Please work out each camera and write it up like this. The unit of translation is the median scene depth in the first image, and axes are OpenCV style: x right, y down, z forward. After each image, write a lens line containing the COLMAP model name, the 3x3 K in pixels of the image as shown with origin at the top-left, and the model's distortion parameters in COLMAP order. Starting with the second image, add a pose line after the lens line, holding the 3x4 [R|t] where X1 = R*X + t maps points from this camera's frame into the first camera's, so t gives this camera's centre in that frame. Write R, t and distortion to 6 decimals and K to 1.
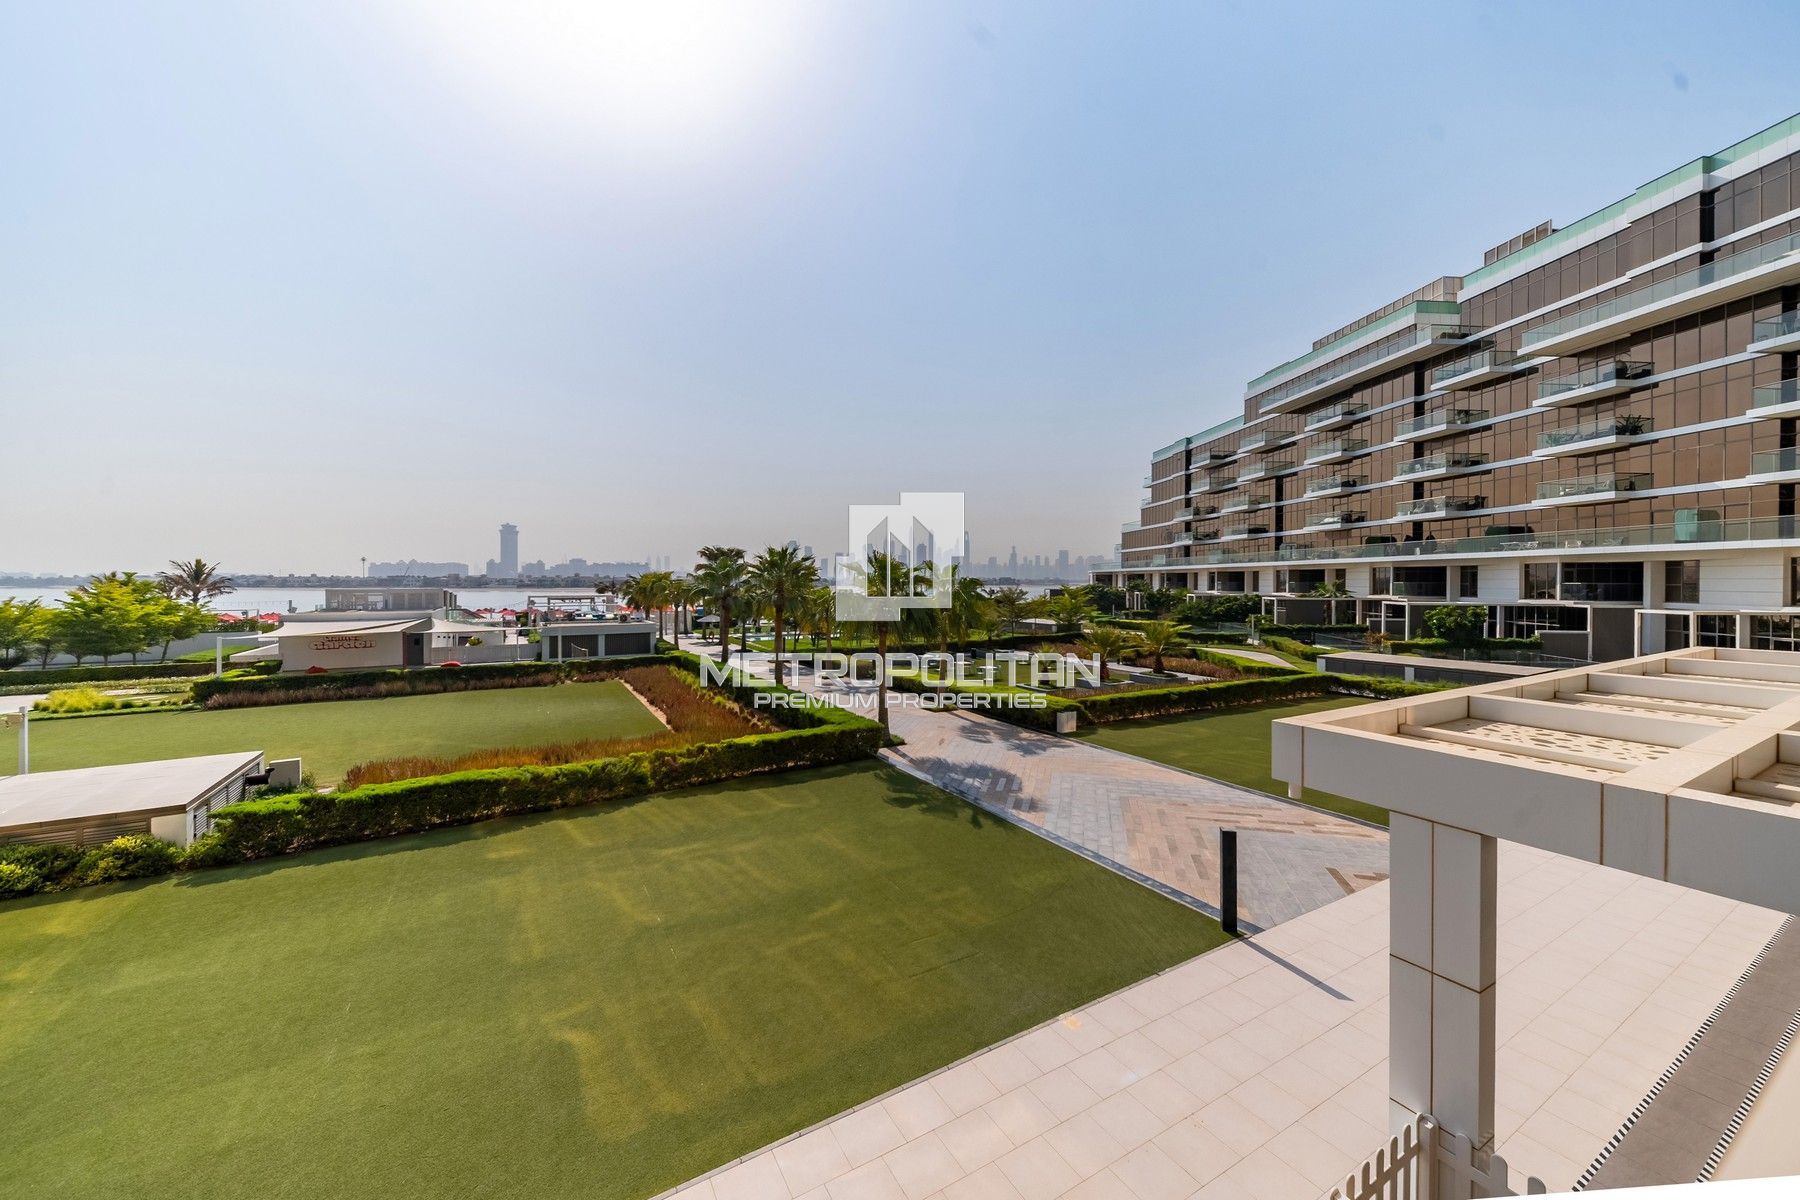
lens RADIAL K [[662.0, 0, 907.0], [0, 662.0, 588.5], [0, 0, 1]] dist [0.036978, -0.017916]
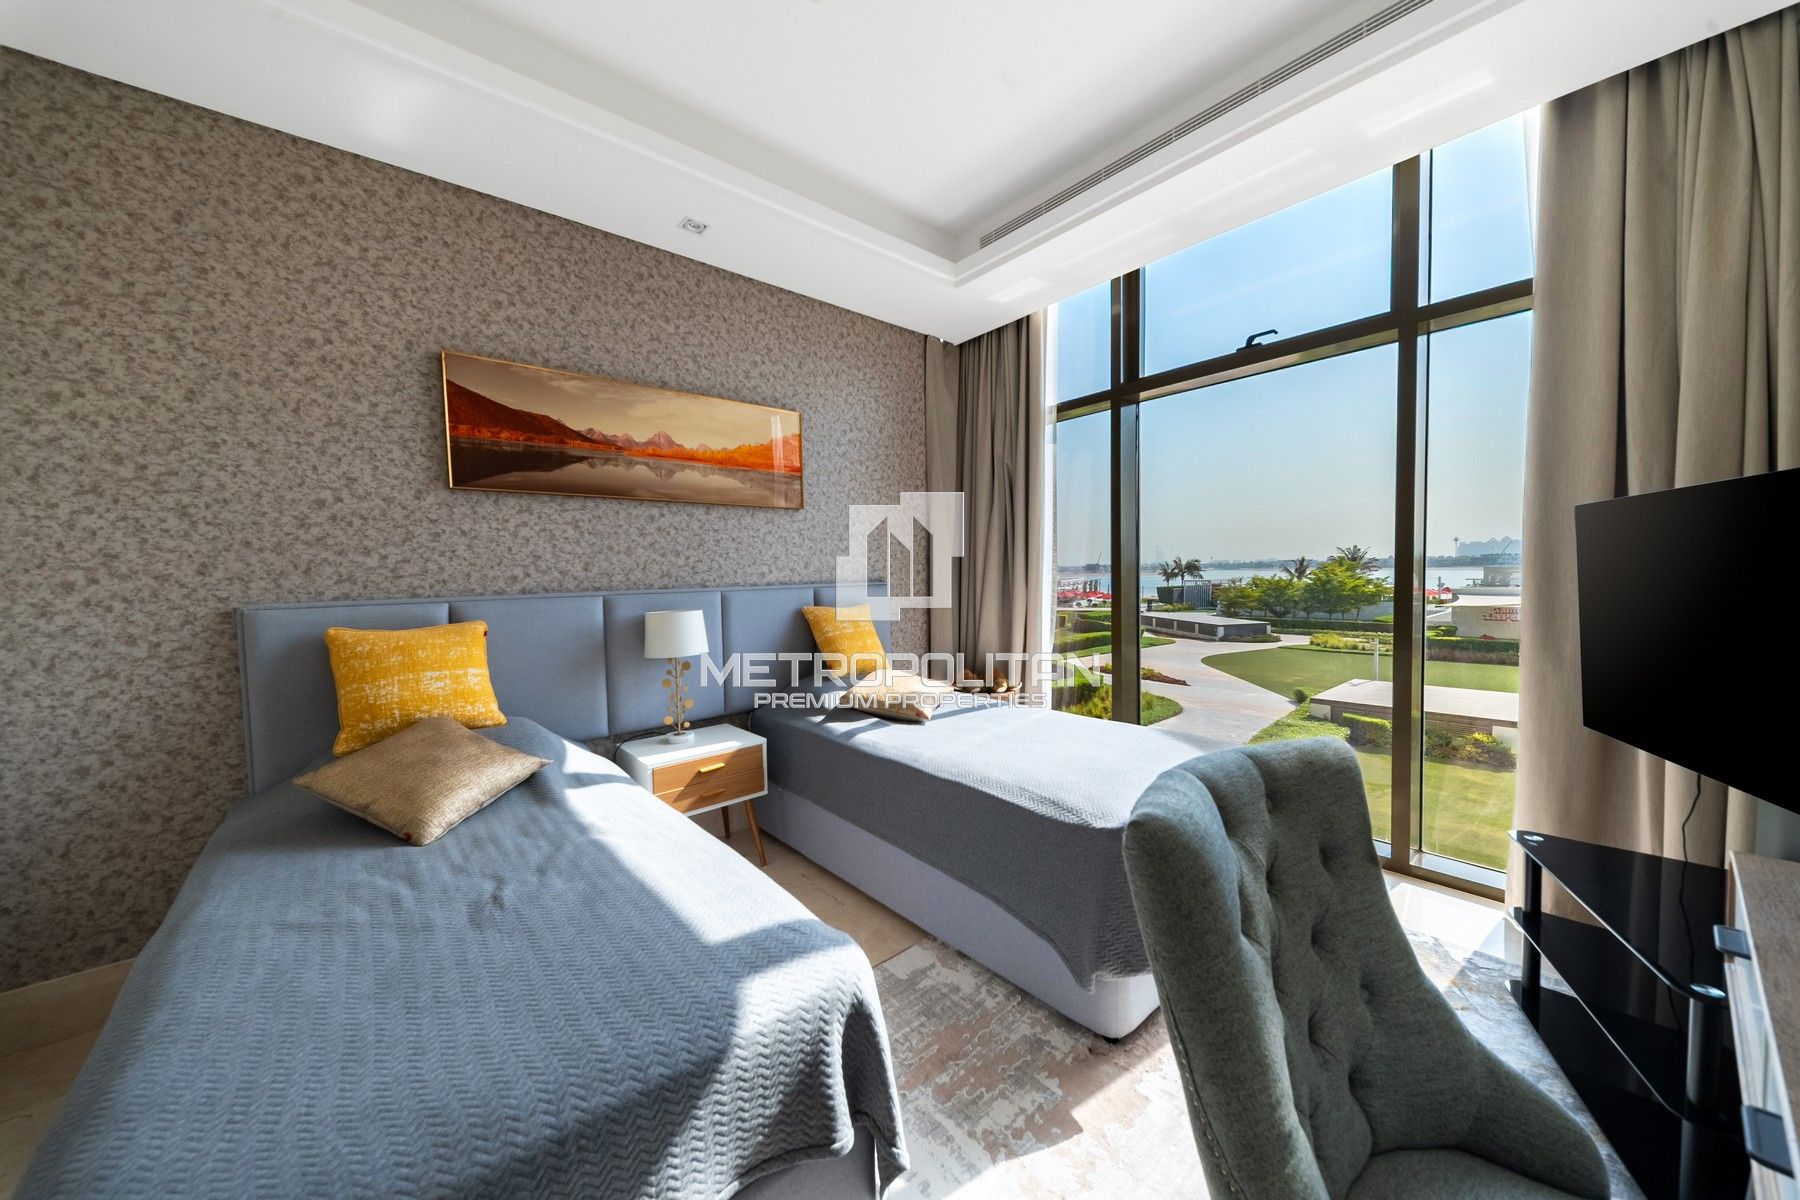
lens RADIAL K [[624.6, 0, 900.0], [0, 624.6, 600.0], [0, 0, 1]] dist [0.031106, -0.013980]
pose [[0.187866, 0.037976, -0.981460, -0.020926], [0.012280, 0.999083, 0.041009, 0.002845], [0.982118, -0.019756, 0.187228, -0.172911]]
